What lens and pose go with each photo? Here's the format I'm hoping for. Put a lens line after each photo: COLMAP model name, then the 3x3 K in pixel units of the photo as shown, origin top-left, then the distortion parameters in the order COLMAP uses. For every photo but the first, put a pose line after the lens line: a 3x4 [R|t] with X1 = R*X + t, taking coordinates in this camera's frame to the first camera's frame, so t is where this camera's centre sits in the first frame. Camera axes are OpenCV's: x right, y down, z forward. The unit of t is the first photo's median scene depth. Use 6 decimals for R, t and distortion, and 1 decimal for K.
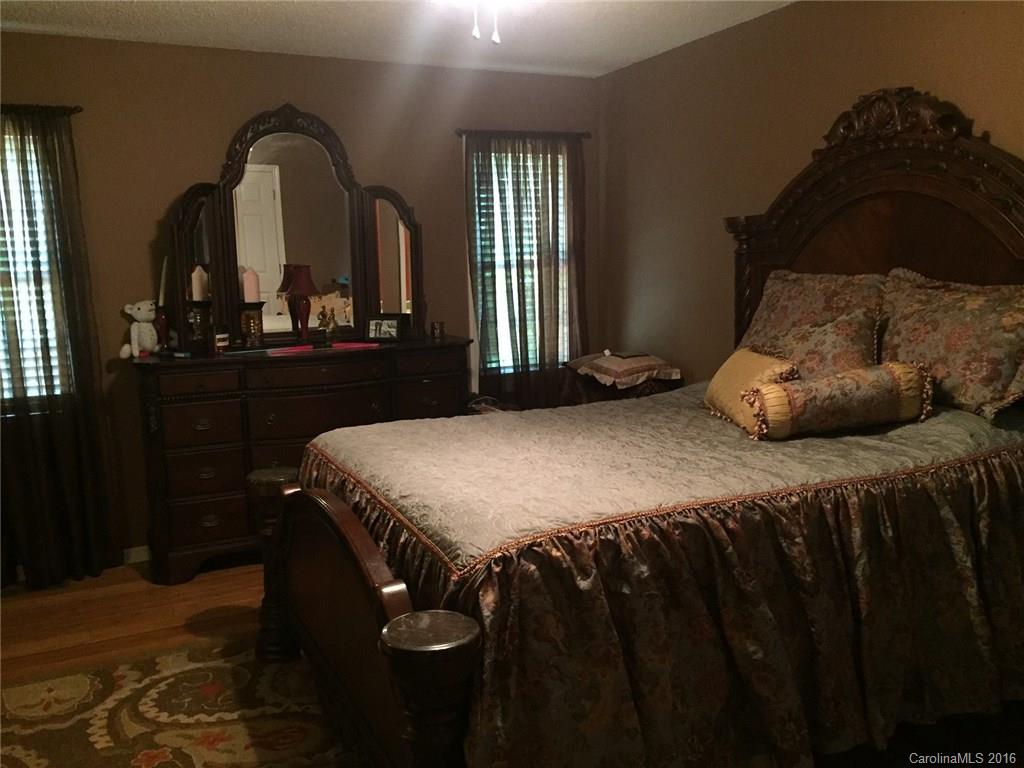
lens RADIAL K [[880.2, 0, 511.7], [0, 880.2, 378.4], [0, 0, 1]] dist [0.079330, -0.119734]
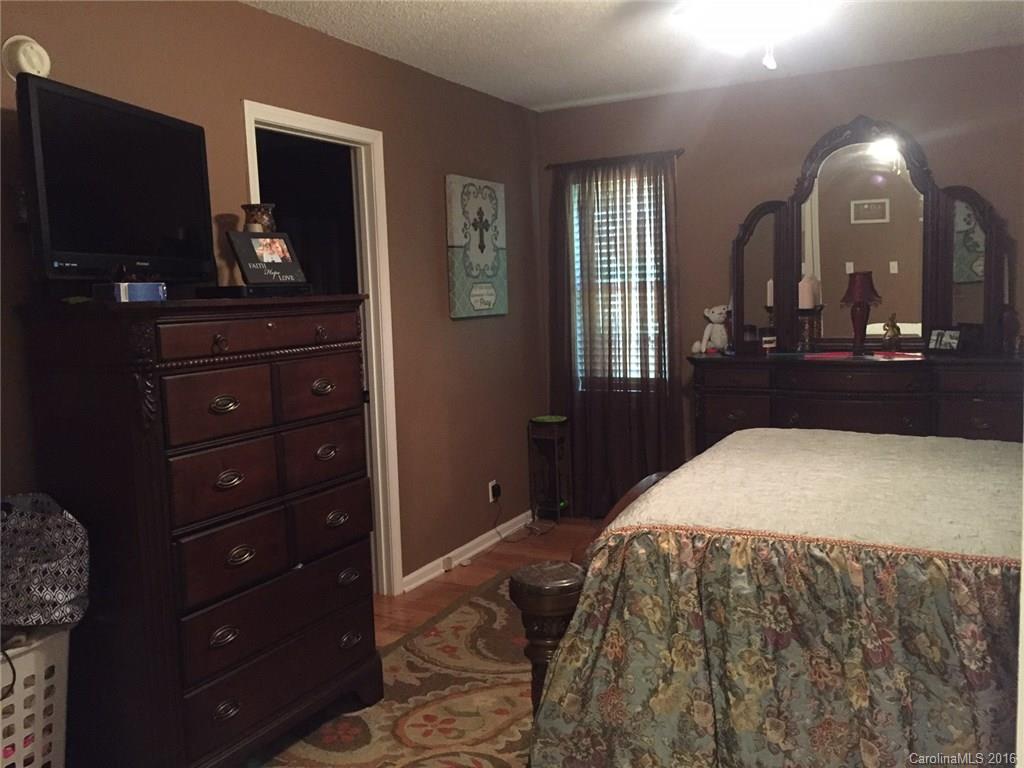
lens RADIAL K [[880.2, 0, 511.7], [0, 880.2, 378.4], [0, 0, 1]] dist [0.079330, -0.119734]
pose [[0.598048, 0.088056, -0.796608, 0.366568], [-0.086954, 0.995208, 0.044729, -0.019567], [0.796729, 0.042518, 0.602839, 0.078184]]
